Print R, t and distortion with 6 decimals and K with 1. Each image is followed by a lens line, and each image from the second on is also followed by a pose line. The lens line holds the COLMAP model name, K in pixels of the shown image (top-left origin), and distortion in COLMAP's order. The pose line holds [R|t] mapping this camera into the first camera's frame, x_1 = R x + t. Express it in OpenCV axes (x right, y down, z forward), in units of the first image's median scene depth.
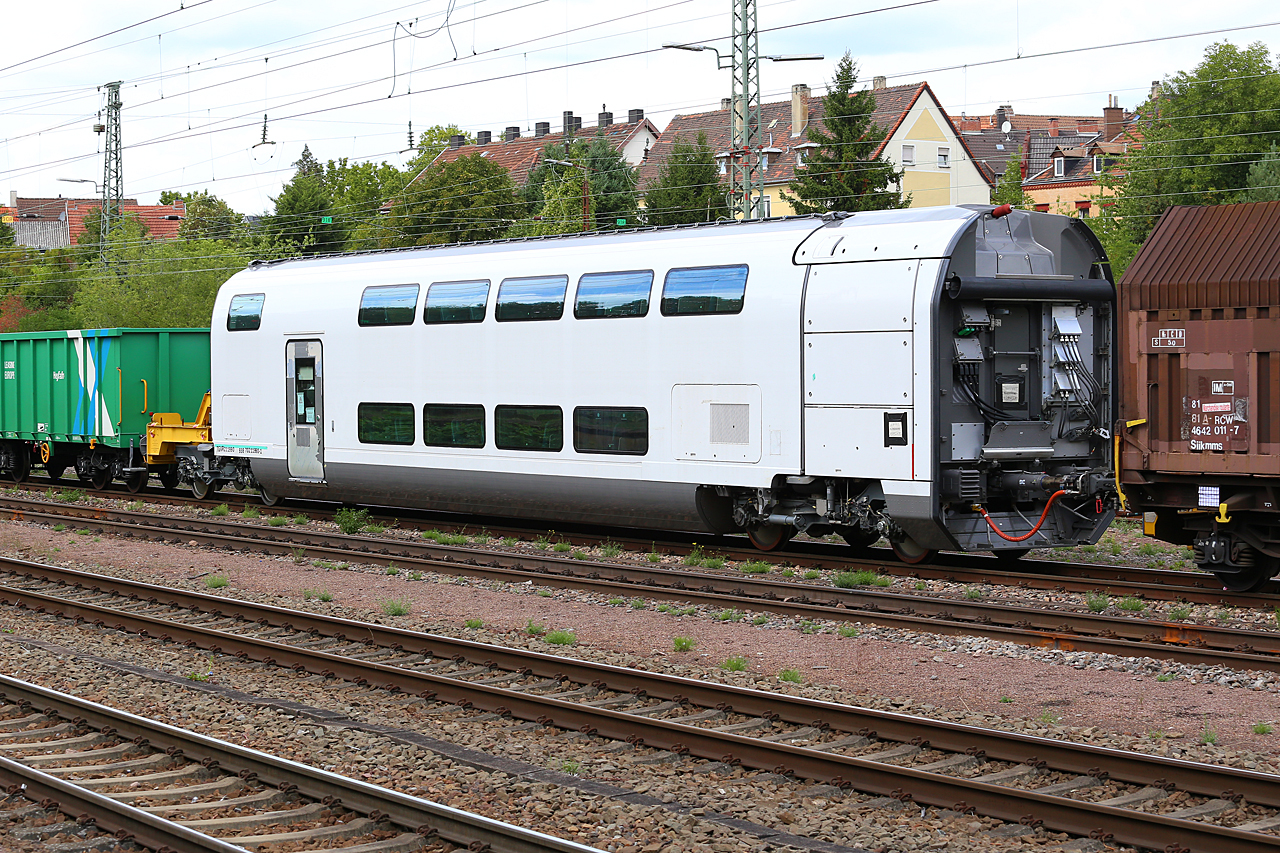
lens RADIAL K [[2819.6, 0, 640.0], [0, 2819.6, 426.5], [0, 0, 1]] dist [-0.327150, 0.072665]
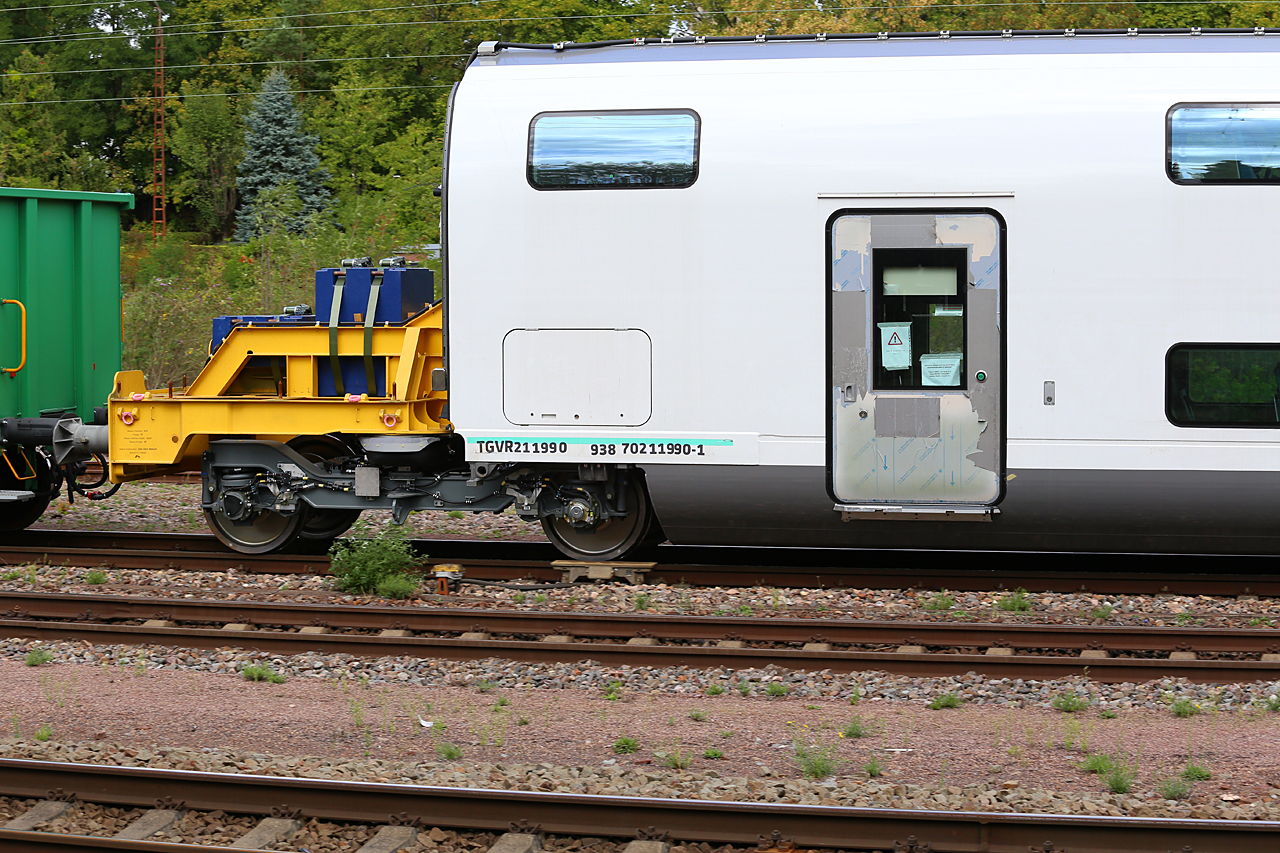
lens RADIAL K [[2661.2, 0, 640.0], [0, 2661.2, 426.5], [0, 0, 1]] dist [-0.267345, -0.435686]
pose [[0.724095, -0.037990, 0.688654, -0.458387], [0.015703, 0.999131, 0.038606, -0.012495], [-0.689522, -0.017140, 0.724062, 0.706258]]
